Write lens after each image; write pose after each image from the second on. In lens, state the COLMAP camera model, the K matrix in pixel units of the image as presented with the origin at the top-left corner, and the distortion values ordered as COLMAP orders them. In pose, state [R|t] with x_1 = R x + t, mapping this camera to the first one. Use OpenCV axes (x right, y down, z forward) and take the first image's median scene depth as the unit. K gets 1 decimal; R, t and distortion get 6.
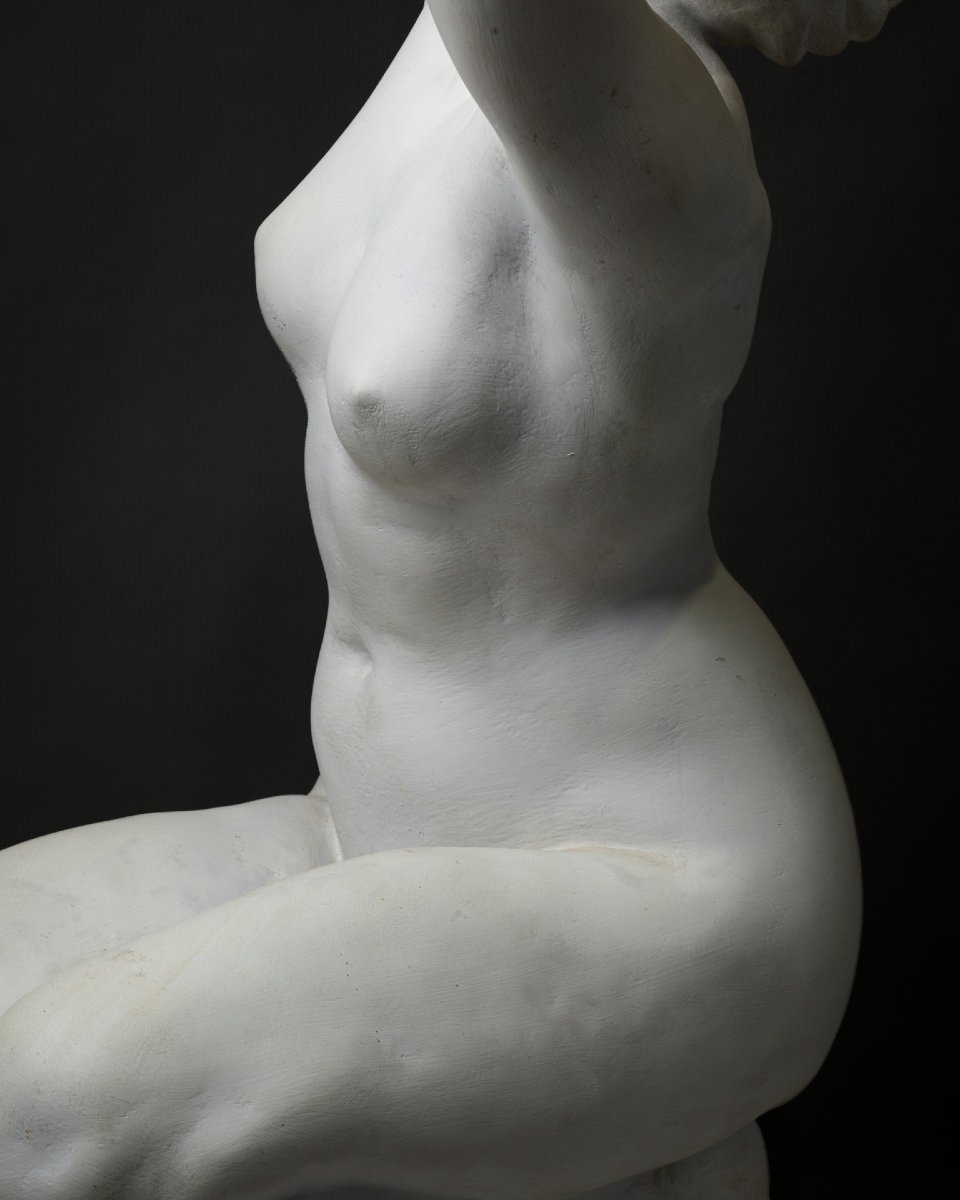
lens RADIAL K [[3860.4, 0, 490.4], [0, 3860.4, 596.8], [0, 0, 1]] dist [0.166528, 0.000000]
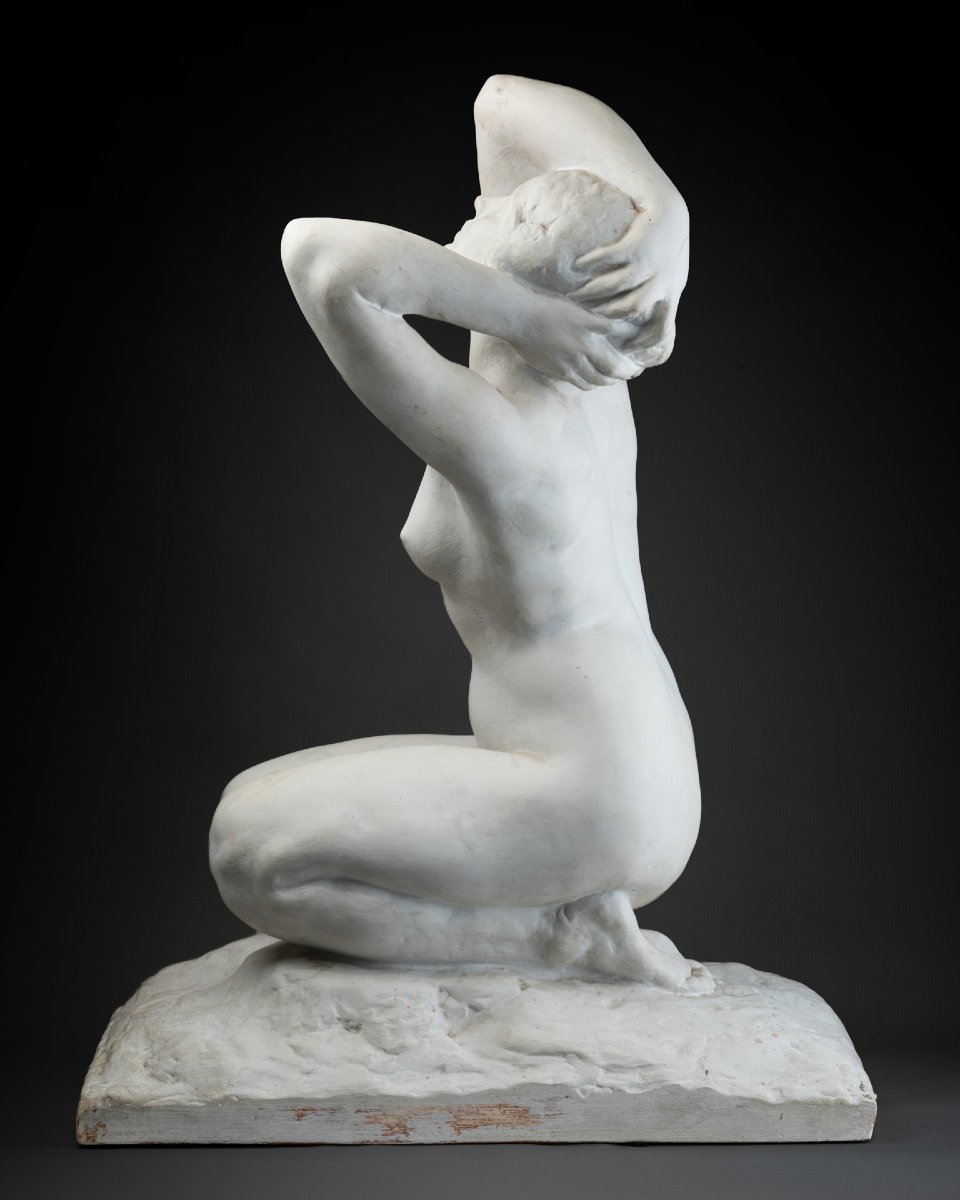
lens RADIAL K [[3860.4, 0, 427.1], [0, 3860.4, 627.9], [0, 0, 1]] dist [0.166528, 0.000000]
pose [[0.765405, 0.036556, -0.642510, 1.404655], [-0.064485, 0.997717, -0.020053, 0.043935], [0.640310, 0.056781, 0.766015, -0.702065]]
